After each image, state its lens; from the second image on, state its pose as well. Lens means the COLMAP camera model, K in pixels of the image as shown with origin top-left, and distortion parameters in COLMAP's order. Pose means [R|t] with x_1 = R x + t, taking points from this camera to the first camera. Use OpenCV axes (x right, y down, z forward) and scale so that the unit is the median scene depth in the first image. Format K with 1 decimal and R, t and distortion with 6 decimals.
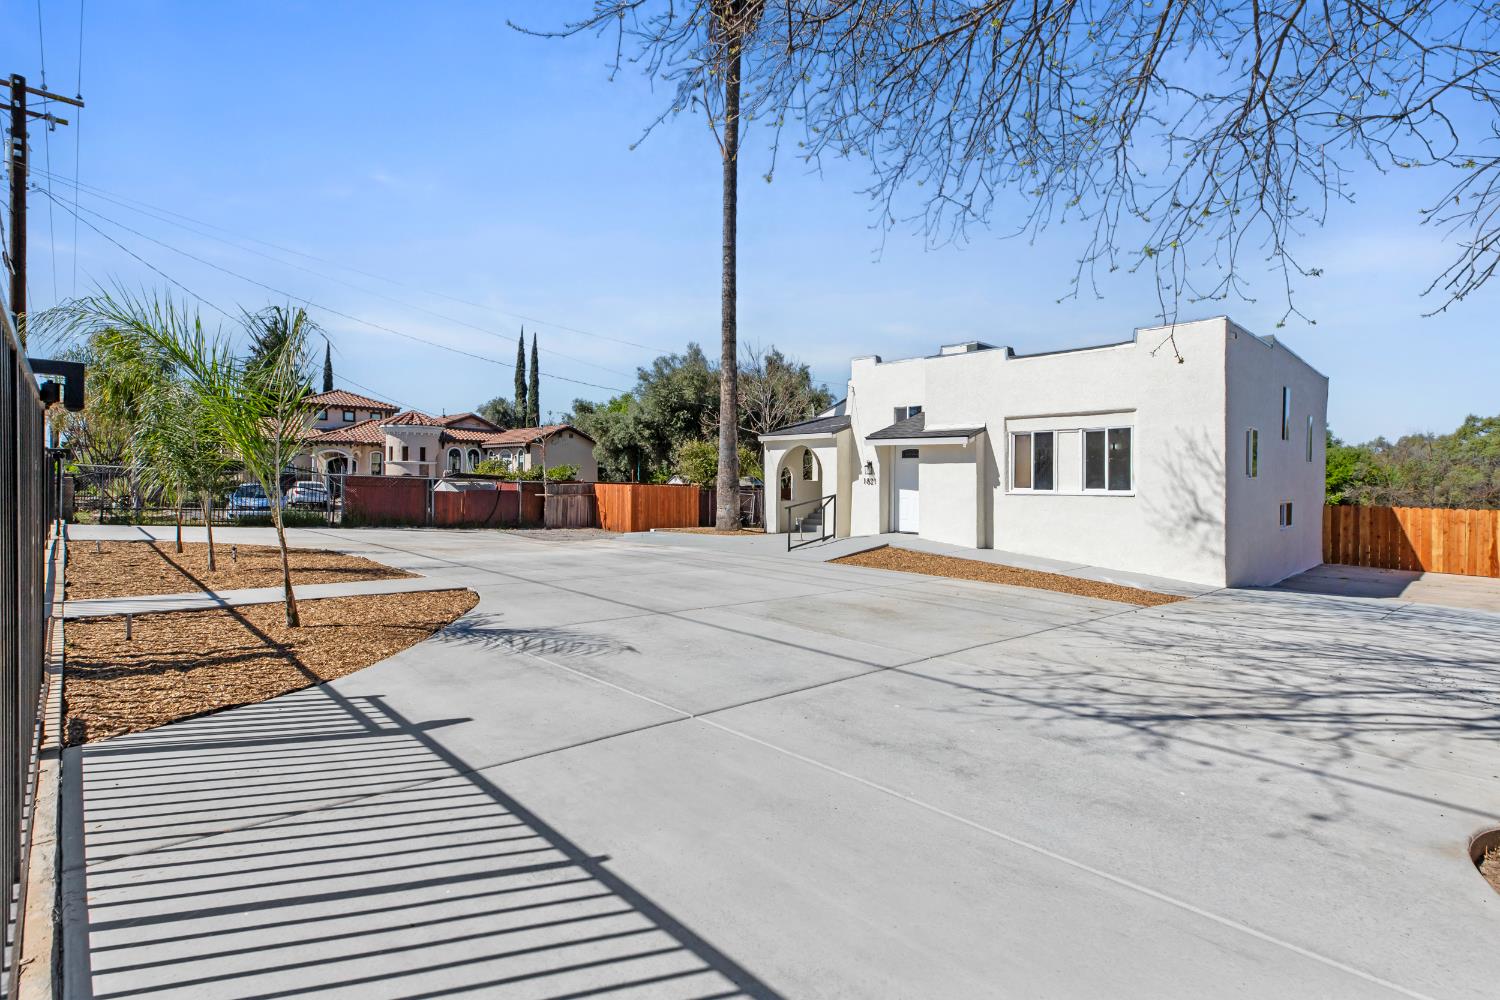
lens RADIAL K [[704.9, 0, 749.3], [0, 704.9, 487.8], [0, 0, 1]] dist [0.001490, 0.000041]
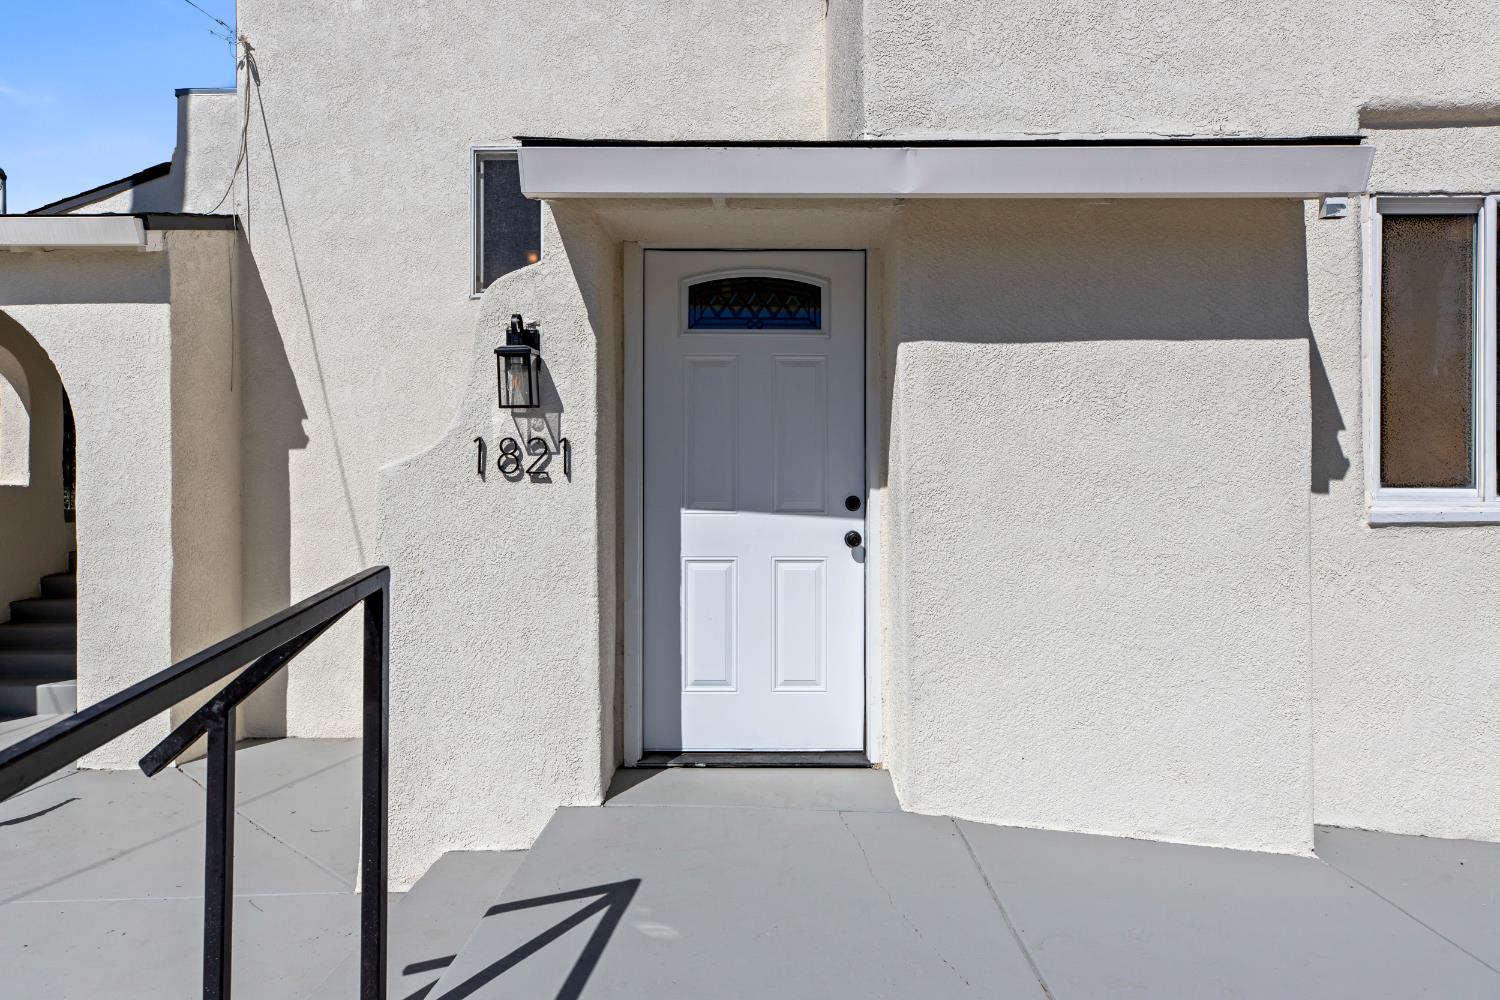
lens RADIAL K [[925.3, 0, 750.0], [0, 925.3, 500.0], [0, 0, 1]] dist [0.005279, 0.001087]
pose [[0.714253, -0.004646, 0.699872, 0.076150], [0.014383, 0.999864, -0.008042, 0.002301], [-0.699740, 0.015811, 0.714223, 0.919052]]
